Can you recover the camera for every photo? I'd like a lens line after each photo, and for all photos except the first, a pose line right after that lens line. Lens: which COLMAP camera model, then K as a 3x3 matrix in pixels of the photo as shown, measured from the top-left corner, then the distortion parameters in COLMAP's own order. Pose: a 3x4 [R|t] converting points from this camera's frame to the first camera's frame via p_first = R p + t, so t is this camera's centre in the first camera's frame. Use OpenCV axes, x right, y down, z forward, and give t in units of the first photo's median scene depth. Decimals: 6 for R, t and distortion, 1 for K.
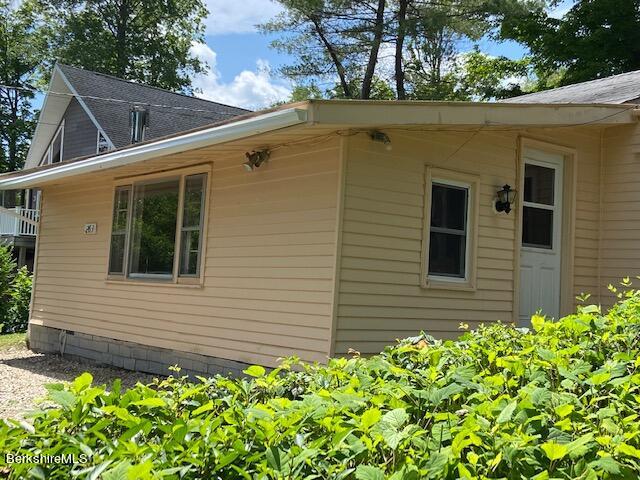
lens RADIAL K [[827.0, 0, 321.9], [0, 827.0, 228.7], [0, 0, 1]] dist [0.115468, -0.125475]
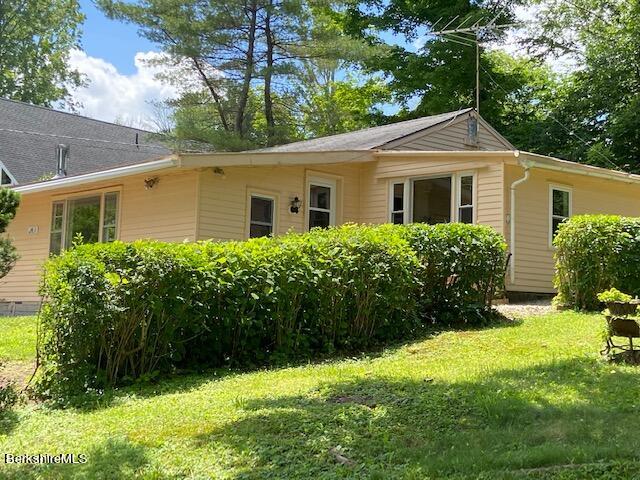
lens RADIAL K [[993.6, 0, 320.0], [0, 993.6, 240.0], [0, 0, 1]] dist [0.095117, 0.013902]
pose [[0.994823, -0.012089, 0.100901, 0.059915], [0.013678, 0.999793, -0.015073, 0.069014], [-0.100698, 0.016376, 0.994782, -1.079102]]
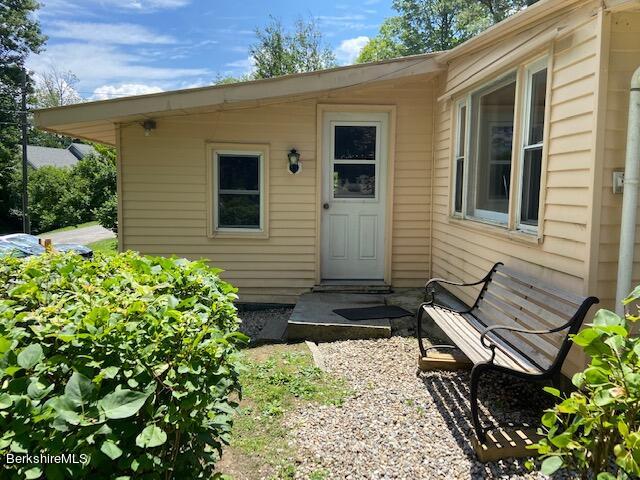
lens RADIAL K [[488.0, 0, 320.0], [0, 488.0, 240.0], [0, 0, 1]] dist [0.127791, -0.159774]
pose [[0.816251, 0.022923, -0.577242, 0.658587], [0.070467, 0.987800, 0.138870, -0.019430], [0.573384, -0.154029, 0.804678, 0.438628]]
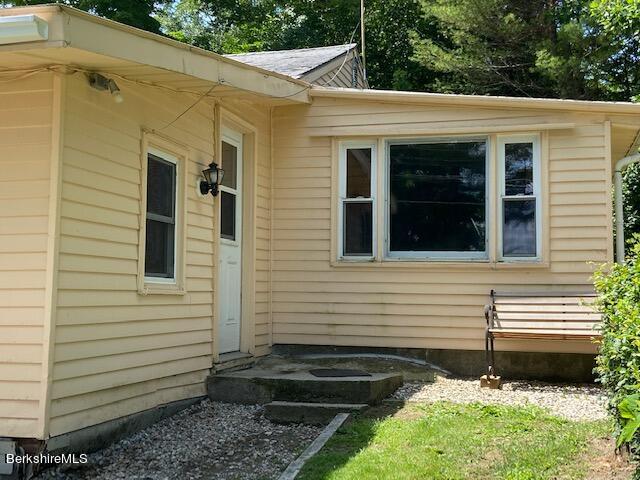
lens RADIAL K [[827.0, 0, 321.9], [0, 827.0, 228.7], [0, 0, 1]] dist [0.115468, -0.125475]
pose [[0.799378, 0.005133, 0.600807, -0.181871], [-0.012858, 0.999881, 0.008565, 0.004216], [-0.600691, -0.014572, 0.799349, 0.283348]]
